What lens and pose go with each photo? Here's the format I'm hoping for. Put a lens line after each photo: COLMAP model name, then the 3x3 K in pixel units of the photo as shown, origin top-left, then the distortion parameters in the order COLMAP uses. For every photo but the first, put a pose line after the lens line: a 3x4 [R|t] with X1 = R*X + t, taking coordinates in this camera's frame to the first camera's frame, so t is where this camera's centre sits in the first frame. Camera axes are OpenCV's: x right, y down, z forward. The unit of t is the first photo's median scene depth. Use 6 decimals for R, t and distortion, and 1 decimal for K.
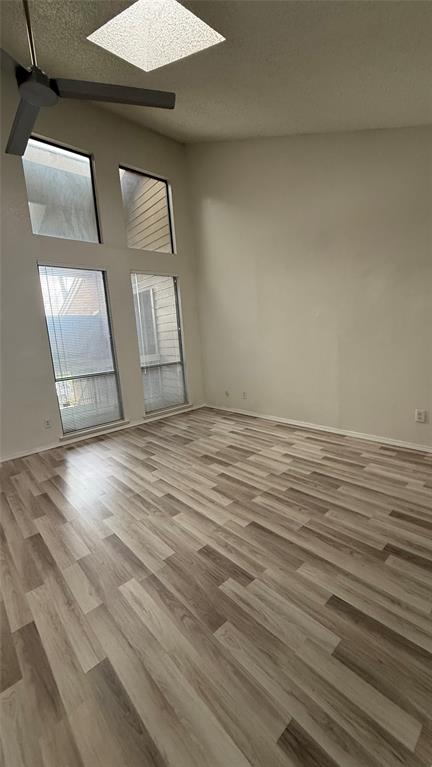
lens RADIAL K [[306.3, 0, 216.1], [0, 306.3, 381.1], [0, 0, 1]] dist [-0.000453, -0.000264]
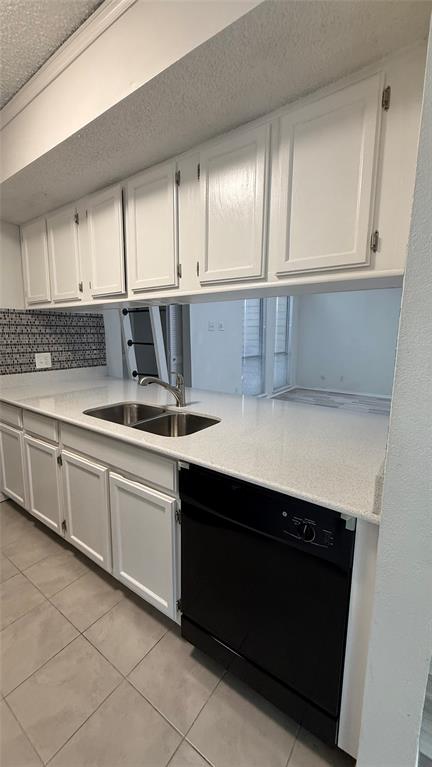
lens RADIAL K [[306.3, 0, 216.1], [0, 306.3, 381.1], [0, 0, 1]] dist [-0.000453, -0.000264]
pose [[0.974995, 0.042260, 0.218171, -1.091672], [-0.042567, 0.999088, -0.003295, 0.124674], [-0.218111, -0.006074, 0.975905, -0.278116]]
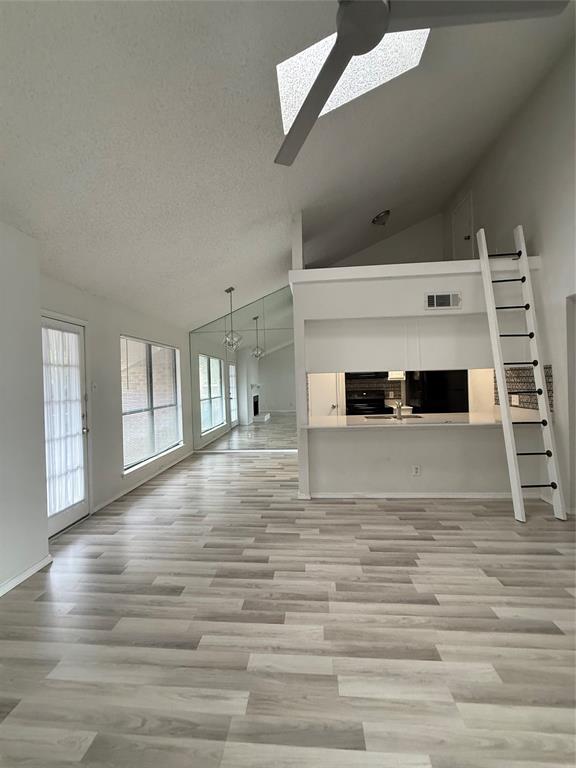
lens RADIAL K [[305.0, 0, 288.9], [0, 305.0, 381.9], [0, 0, 1]] dist [-0.001400, -0.000224]
pose [[-0.723376, 0.088481, -0.684762, 0.042195], [-0.025370, 0.987679, 0.154423, -0.132729], [0.689988, 0.129079, -0.712218, 0.779836]]
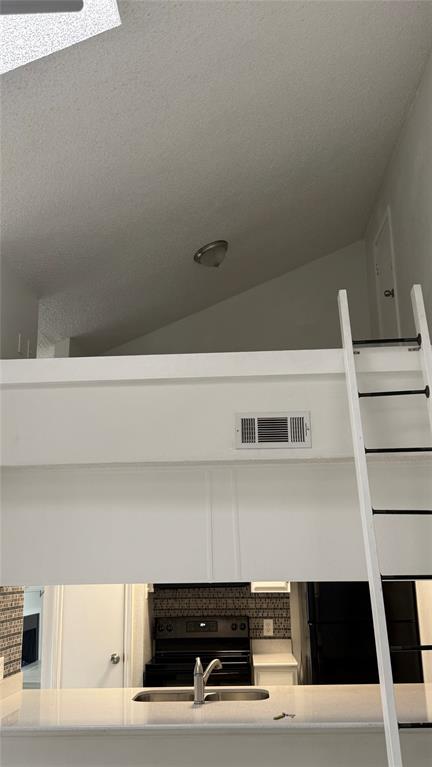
lens RADIAL K [[686.1, 0, 212.3], [0, 686.1, 386.8], [0, 0, 1]] dist [0.141747, -0.260019]
pose [[-0.707586, -0.098932, -0.699668, -0.227802], [-0.039378, 0.994133, -0.100745, -0.212983], [0.705530, -0.043734, -0.707330, 1.080202]]
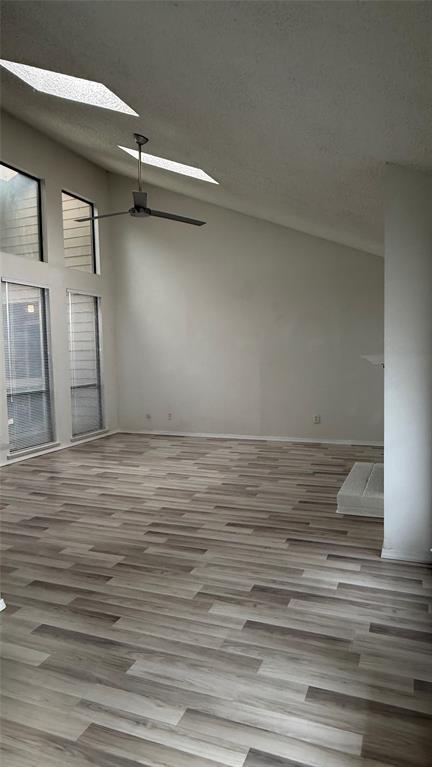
lens RADIAL K [[488.1, 0, 217.0], [0, 488.1, 382.4], [0, 0, 1]] dist [-0.001251, 0.000520]
pose [[0.897113, 0.026666, 0.440996, -0.734484], [0.023009, 0.994002, -0.106911, 0.165736], [-0.441202, 0.106058, 0.891119, -0.824966]]
